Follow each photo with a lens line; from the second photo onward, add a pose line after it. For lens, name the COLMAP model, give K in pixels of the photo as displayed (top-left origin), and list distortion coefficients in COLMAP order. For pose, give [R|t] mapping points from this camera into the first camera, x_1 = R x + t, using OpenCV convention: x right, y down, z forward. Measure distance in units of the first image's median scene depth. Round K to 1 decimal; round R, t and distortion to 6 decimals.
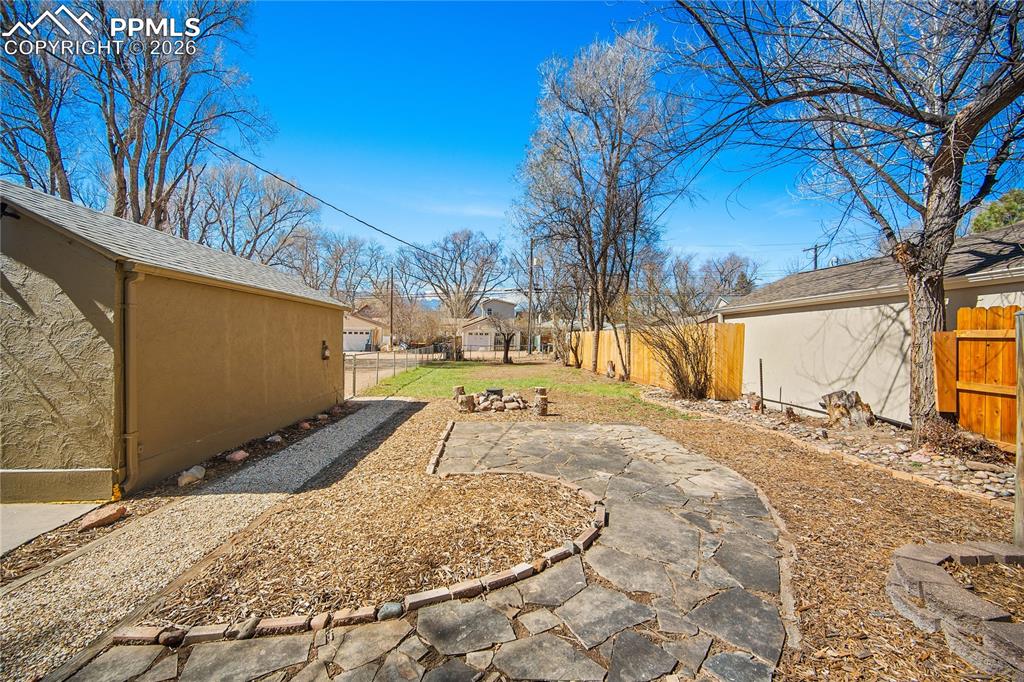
lens RADIAL K [[404.7, 0, 511.9], [0, 404.7, 335.0], [0, 0, 1]] dist [0.000235, 0.000019]
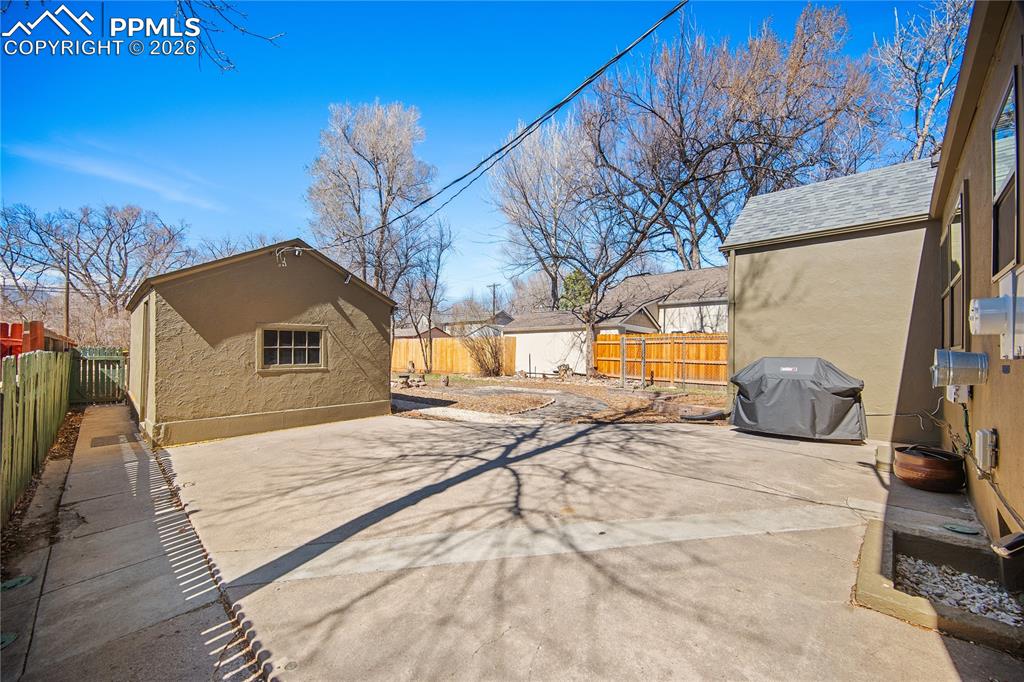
lens RADIAL K [[397.4, 0, 512.0], [0, 397.4, 341.0], [0, 0, 1]] dist [0.000667, -0.000002]
pose [[0.721380, 0.010106, 0.692466, -1.265083], [-0.005897, 0.999947, -0.008449, 0.014400], [-0.692515, 0.002011, 0.721401, -0.645578]]
